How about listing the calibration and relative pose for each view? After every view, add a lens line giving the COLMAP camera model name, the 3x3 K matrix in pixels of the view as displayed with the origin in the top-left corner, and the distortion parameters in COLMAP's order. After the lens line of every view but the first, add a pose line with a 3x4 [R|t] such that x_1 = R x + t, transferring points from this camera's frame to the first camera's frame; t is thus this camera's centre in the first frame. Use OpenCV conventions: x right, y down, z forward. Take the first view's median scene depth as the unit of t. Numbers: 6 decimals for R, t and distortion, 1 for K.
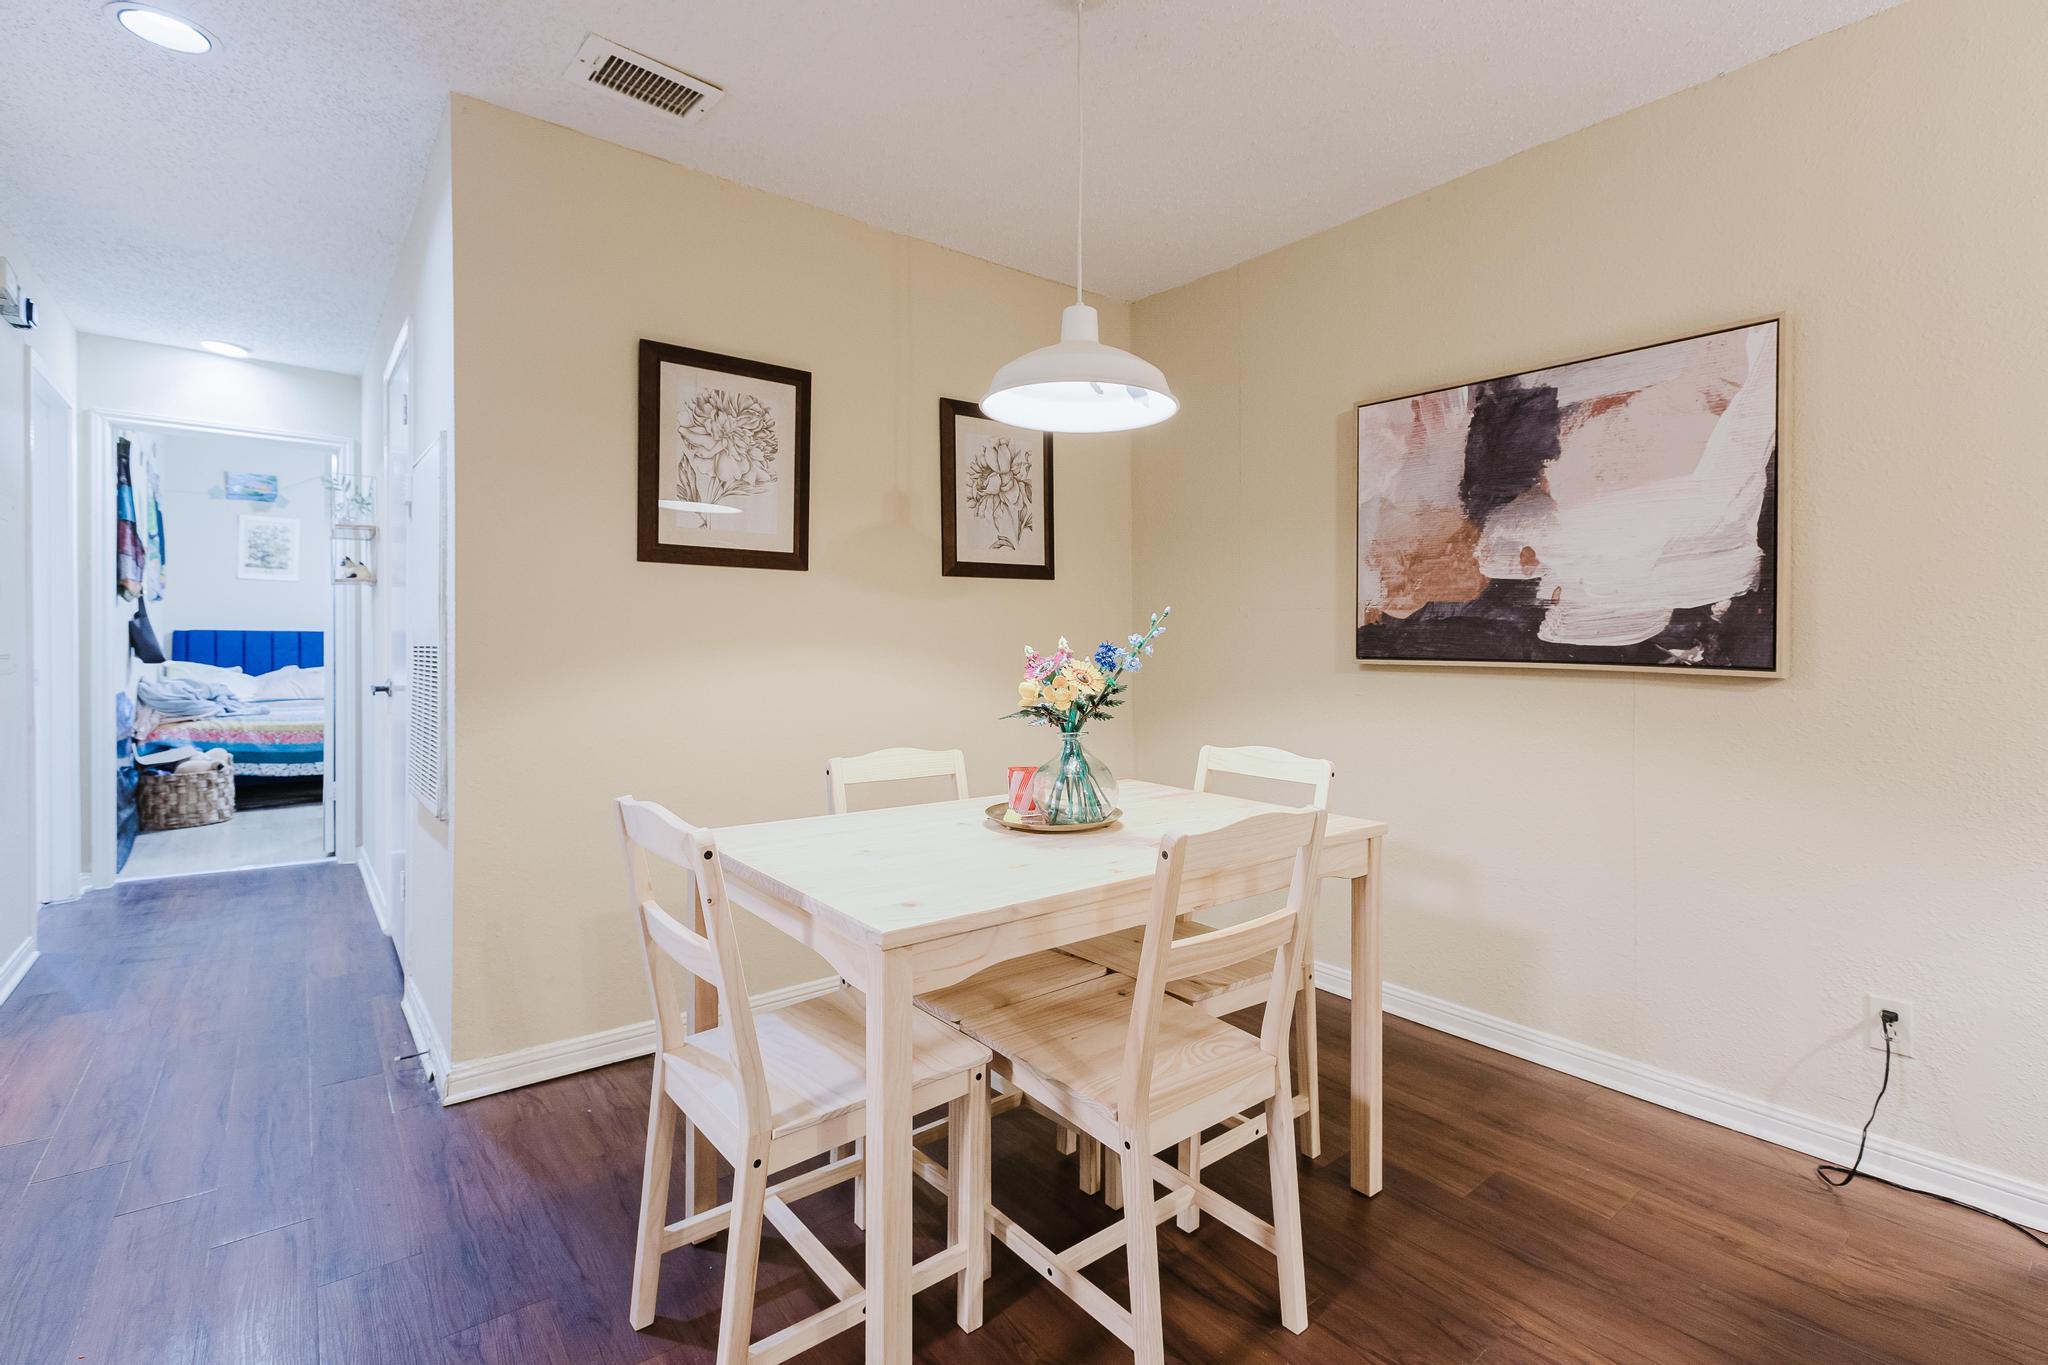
lens RADIAL K [[922.8, 0, 1030.1], [0, 922.8, 645.5], [0, 0, 1]] dist [0.002853, 0.000398]
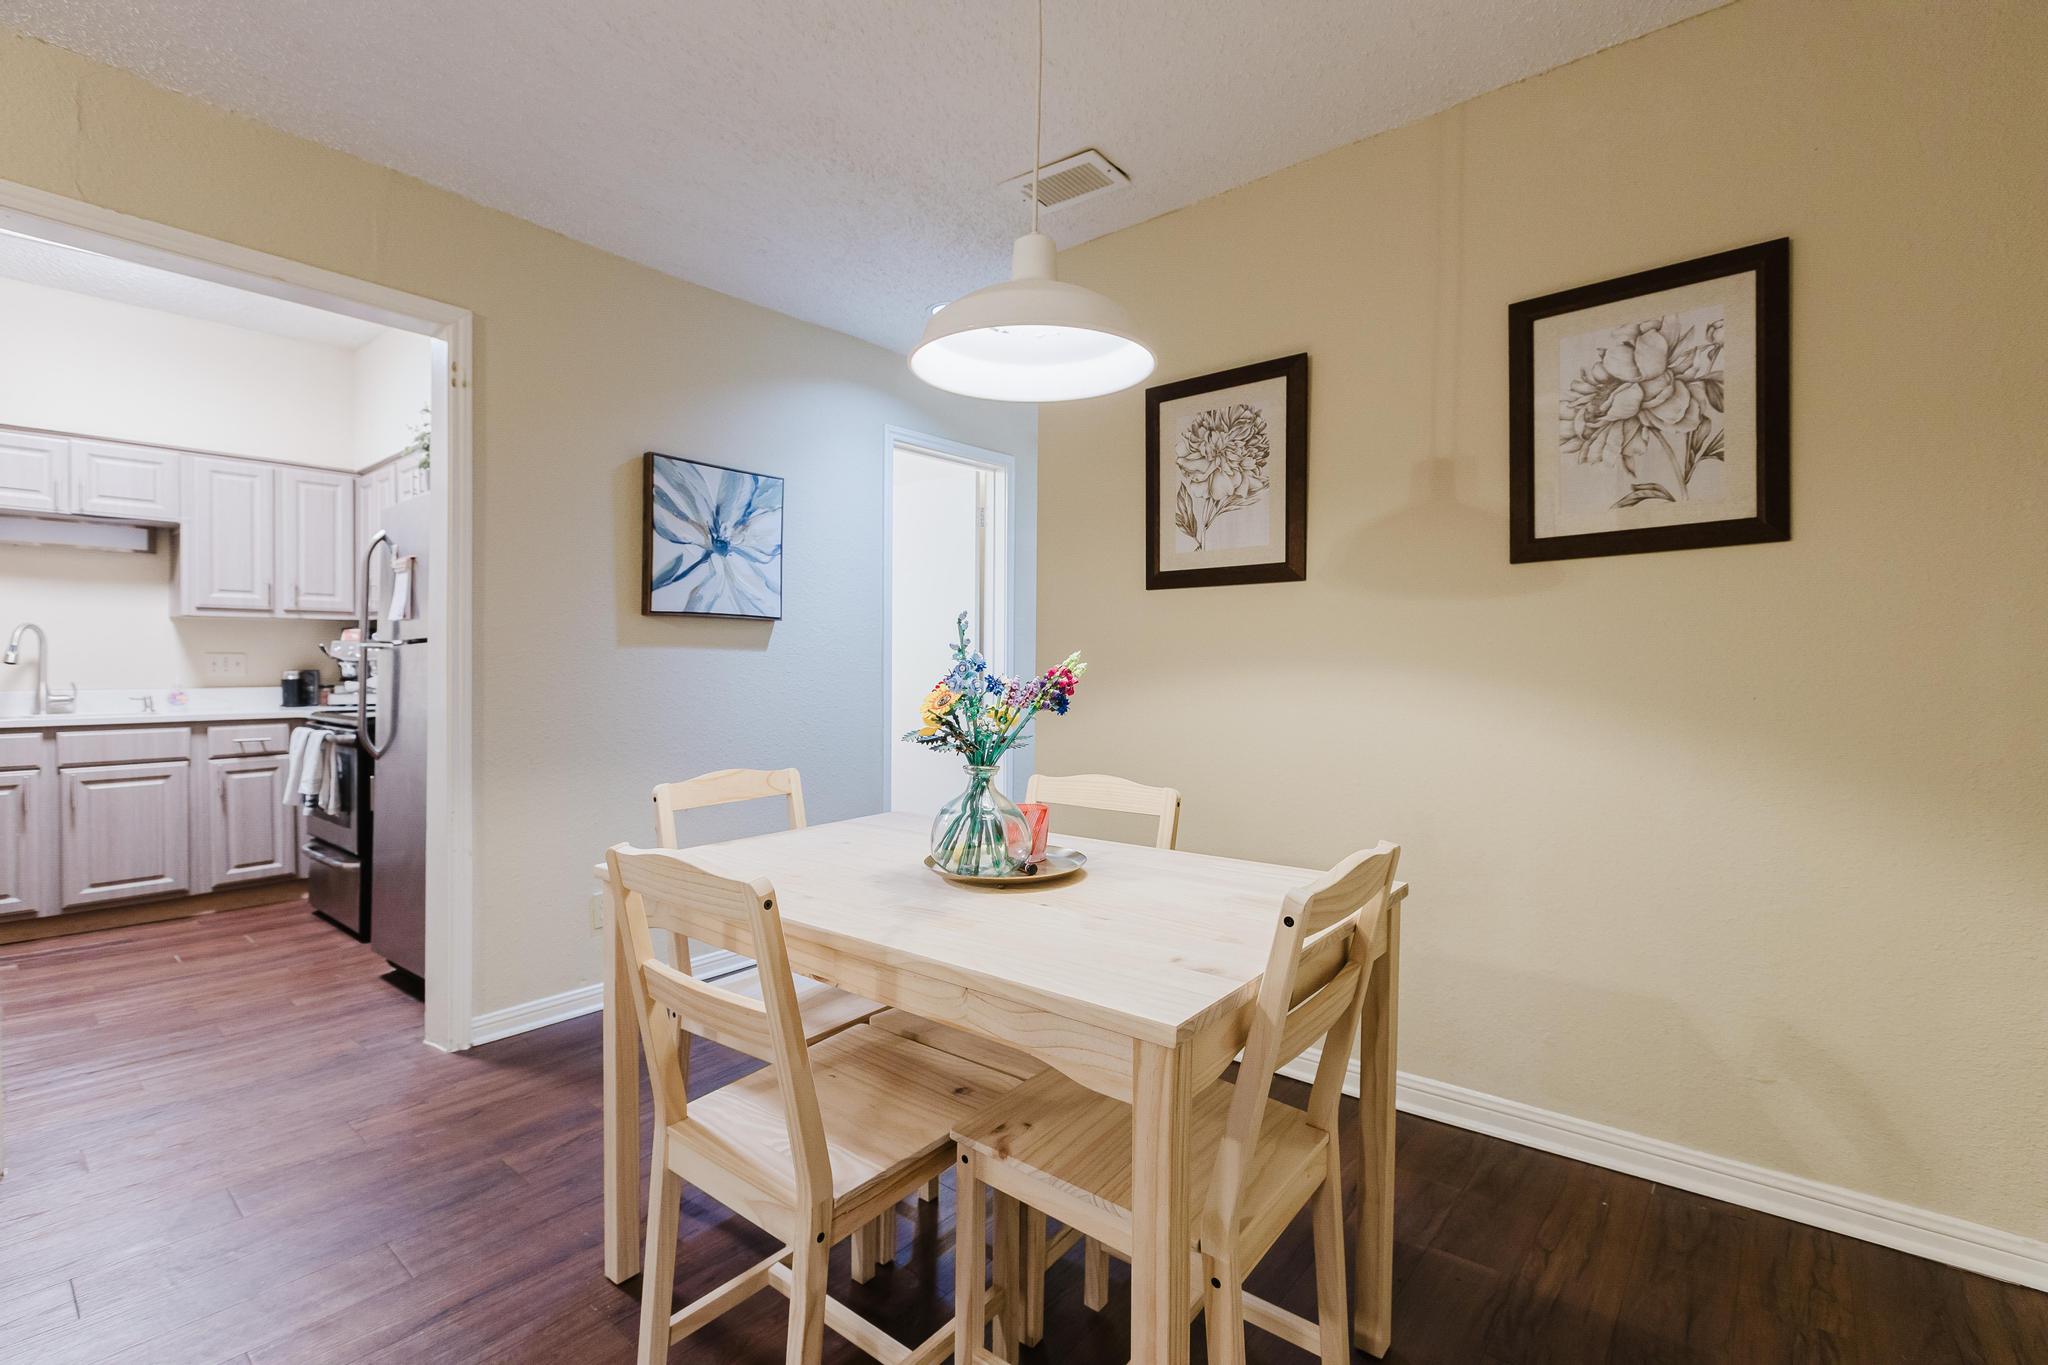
lens RADIAL K [[922.0, 0, 1019.6], [0, 922.0, 675.5], [0, 0, 1]] dist [-0.000237, -0.000352]
pose [[0.204626, 0.000276, -0.978840, 0.605064], [-0.002748, 0.999996, -0.000292, 0.011596], [0.978836, 0.002749, 0.204626, 0.599923]]
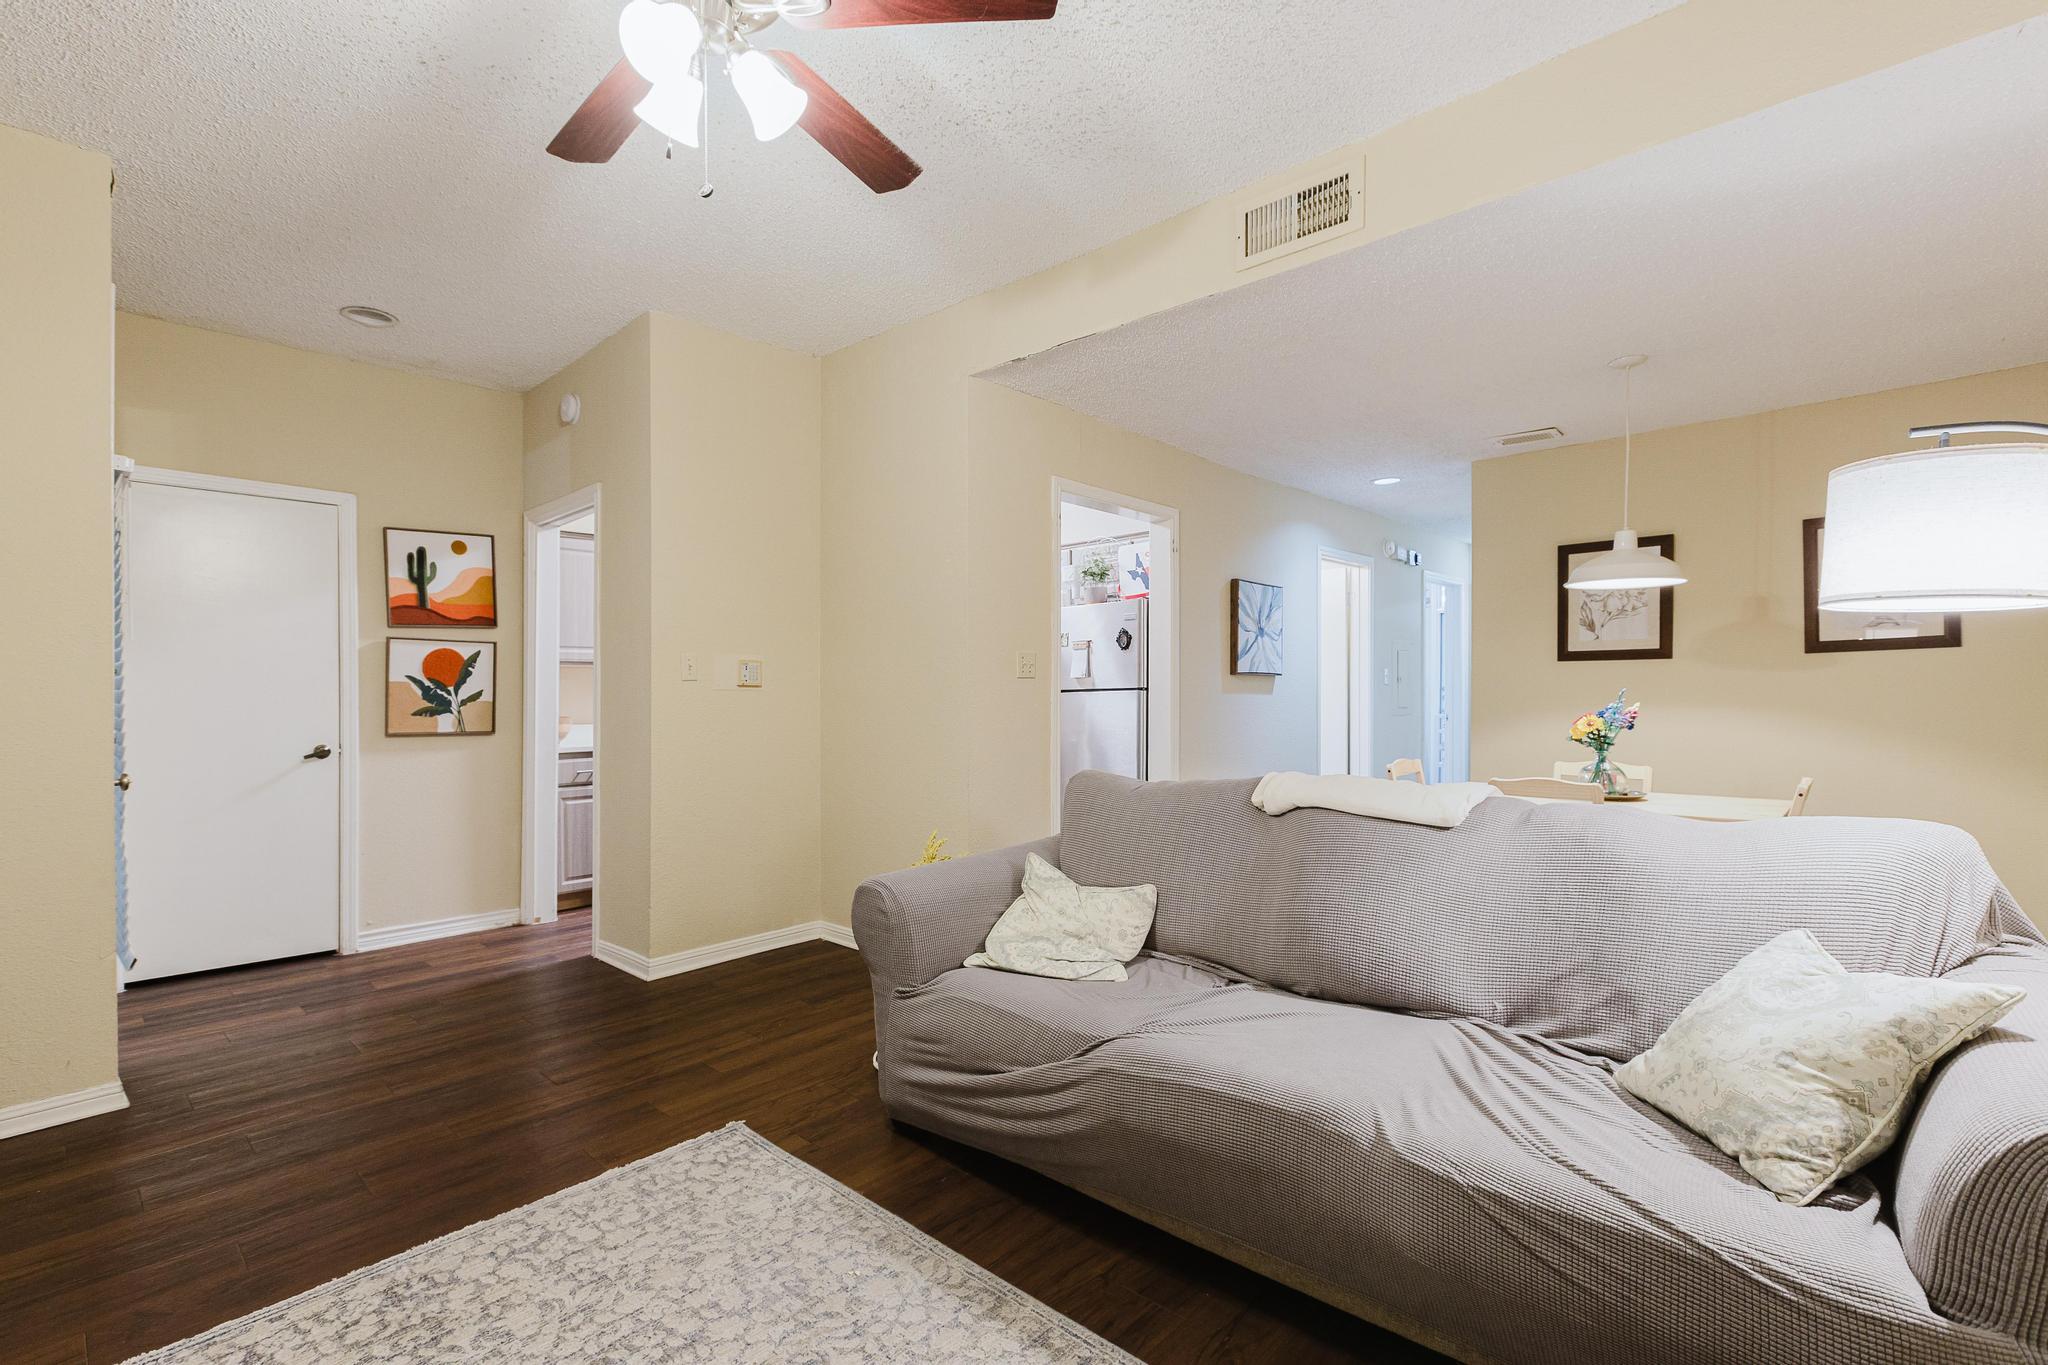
lens RADIAL K [[929.3, 0, 1024.8], [0, 929.3, 703.9], [0, 0, 1]] dist [0.003554, 0.000197]
pose [[0.140254, 0.000185, -0.990116, 1.285089], [-0.002989, 0.999996, -0.000237, 0.000698], [0.990111, 0.002993, 0.140254, -0.354776]]
